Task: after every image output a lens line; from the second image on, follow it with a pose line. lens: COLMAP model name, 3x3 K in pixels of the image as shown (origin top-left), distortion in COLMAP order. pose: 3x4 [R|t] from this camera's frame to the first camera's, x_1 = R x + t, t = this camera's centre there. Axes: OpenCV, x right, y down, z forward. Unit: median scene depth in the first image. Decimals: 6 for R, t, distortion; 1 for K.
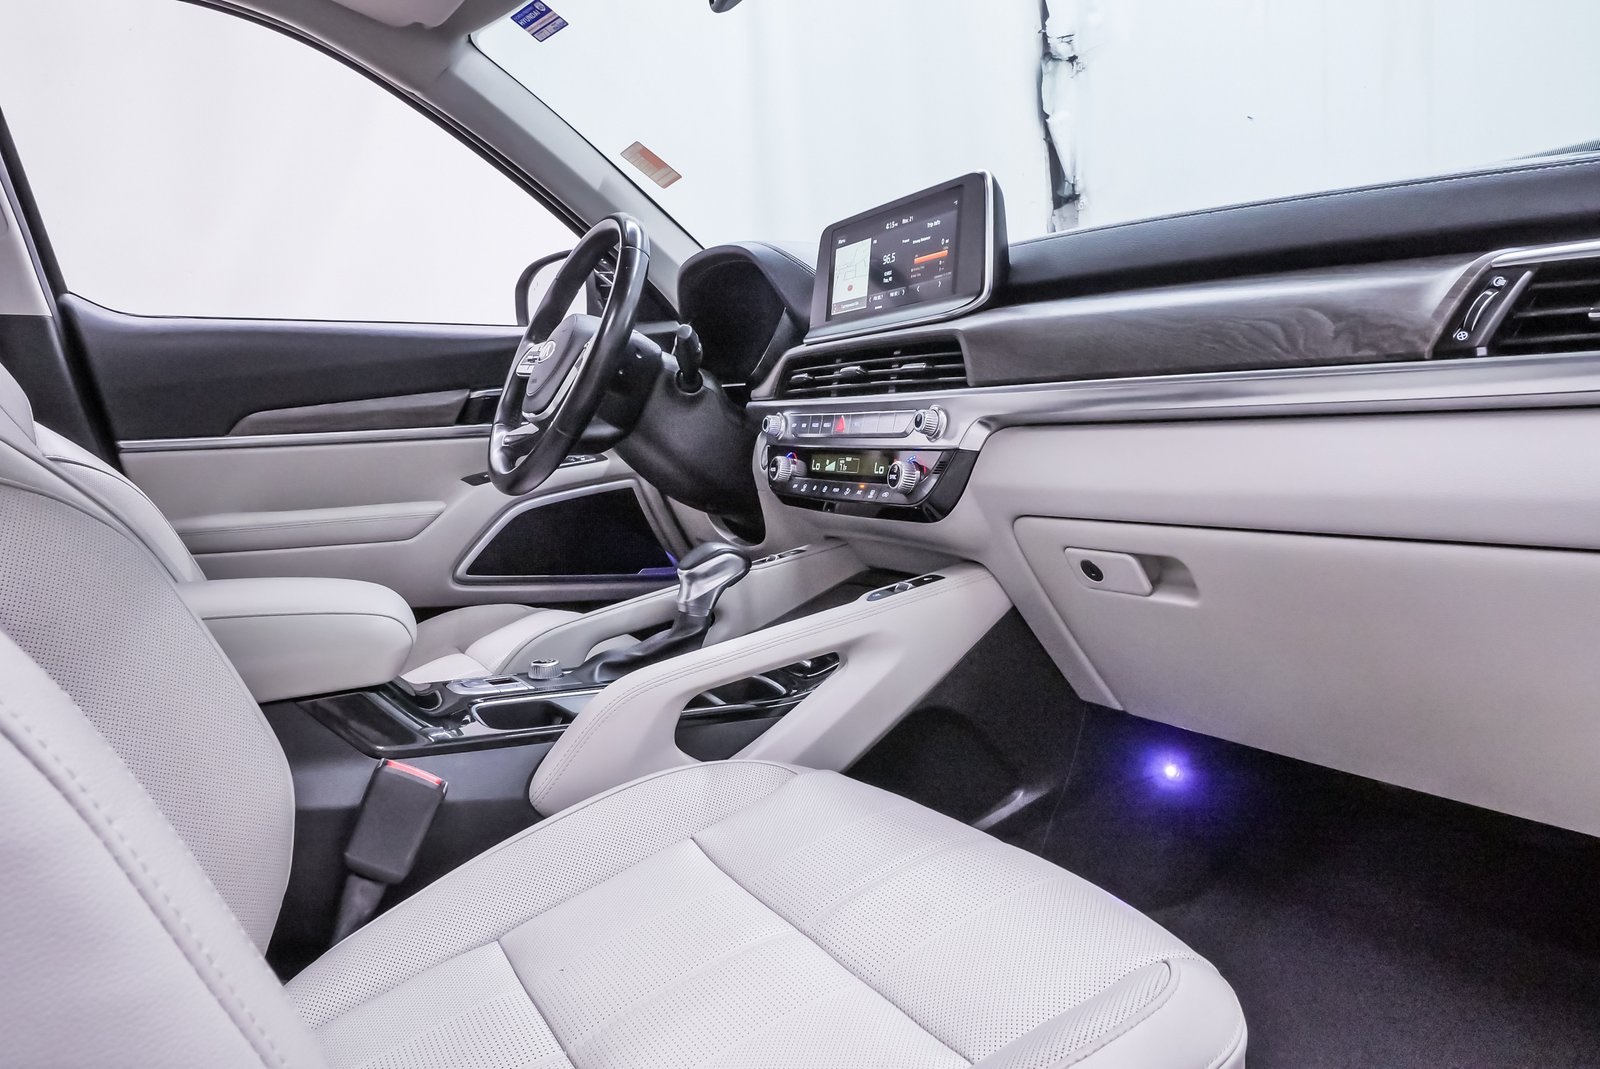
lens RADIAL K [[1161.7, 0, 810.5], [0, 1161.7, 532.4], [0, 0, 1]] dist [-0.050134, 0.020613]
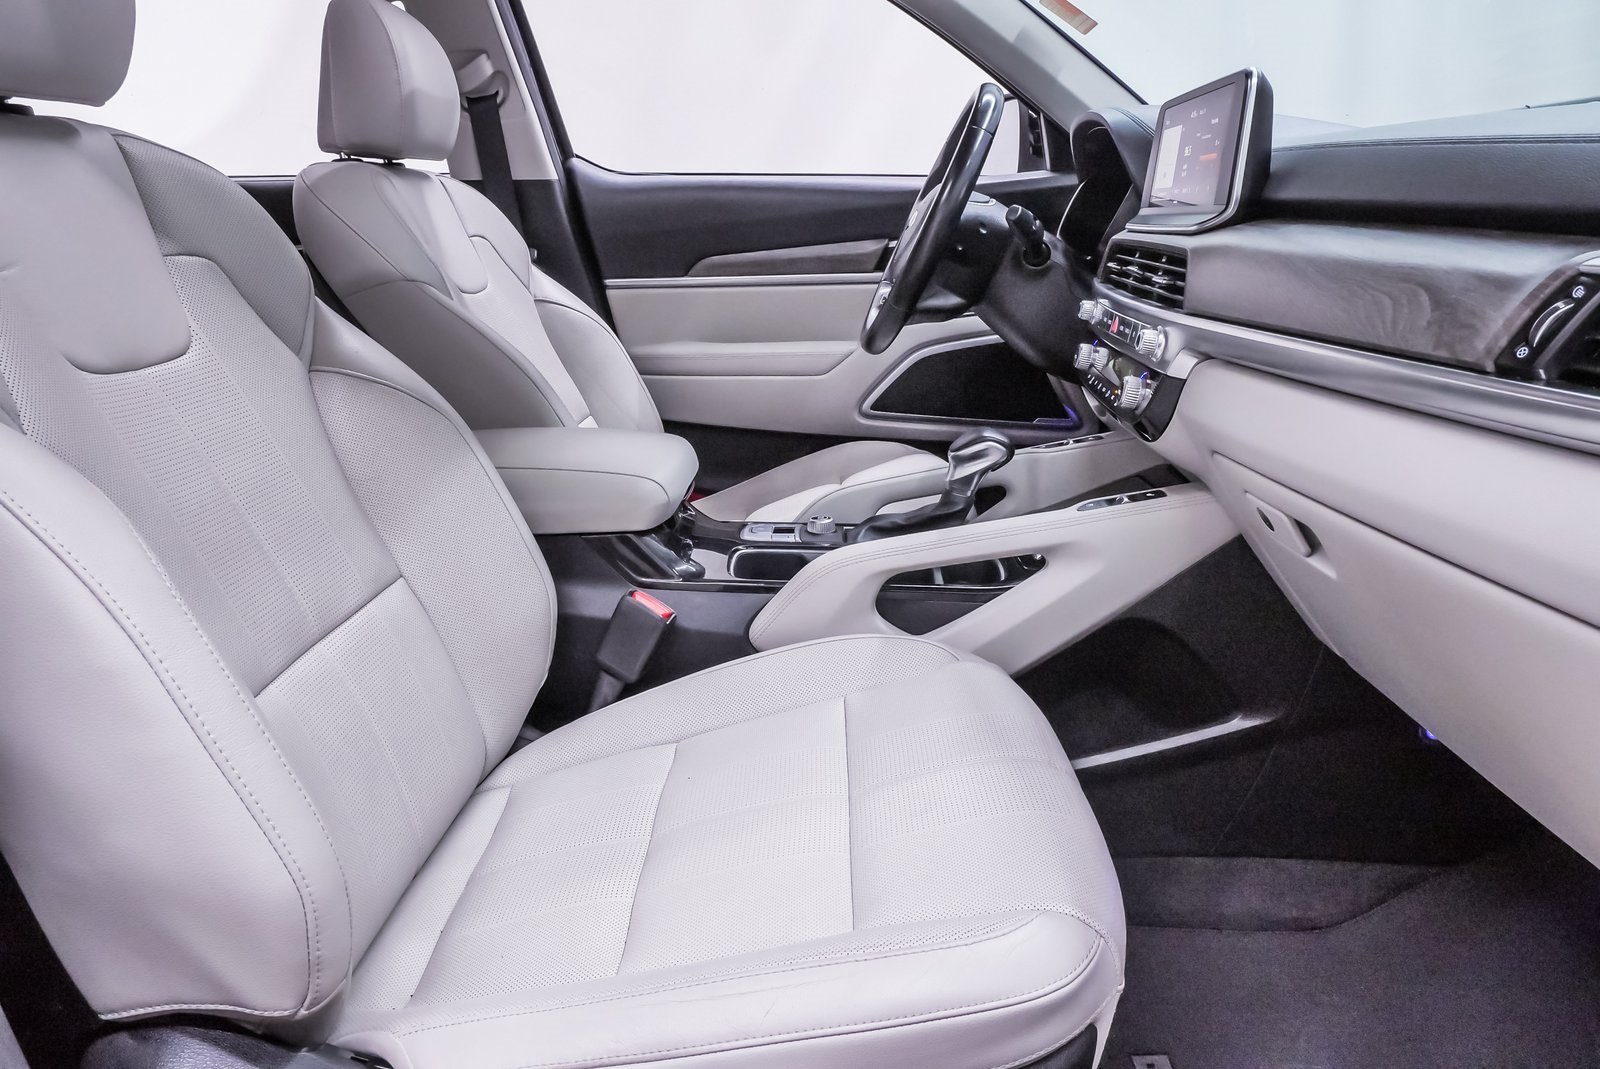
lens RADIAL K [[1161.7, 0, 800.4], [0, 1161.7, 529.1], [0, 0, 1]] dist [-0.050134, 0.020613]
pose [[0.861392, 0.152346, -0.484556, 0.311248], [-0.062497, 0.978501, 0.196544, -0.102333], [0.504081, -0.139018, 0.852394, -0.004346]]
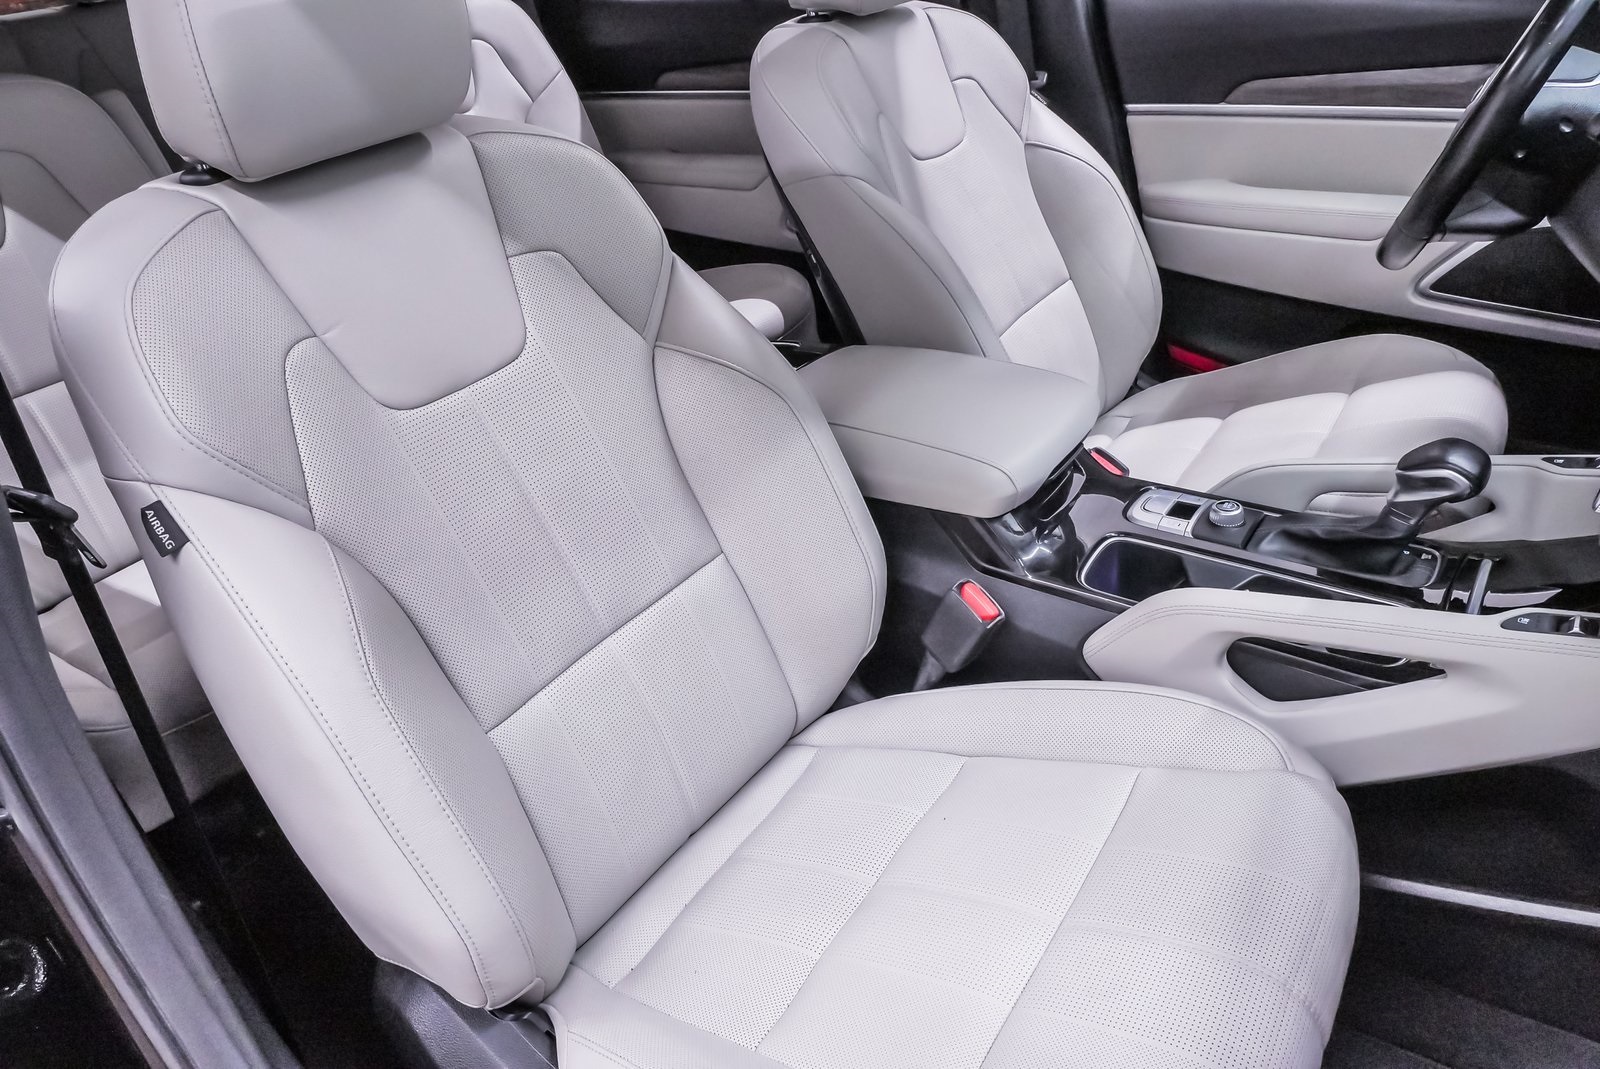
lens RADIAL K [[1161.7, 0, 801.0], [0, 1161.7, 527.0], [0, 0, 1]] dist [-0.050134, 0.020613]
pose [[0.464511, 0.422105, -0.778497, 0.366196], [-0.009174, 0.881340, 0.472393, -0.326110], [0.885520, -0.212290, 0.413265, 0.261774]]
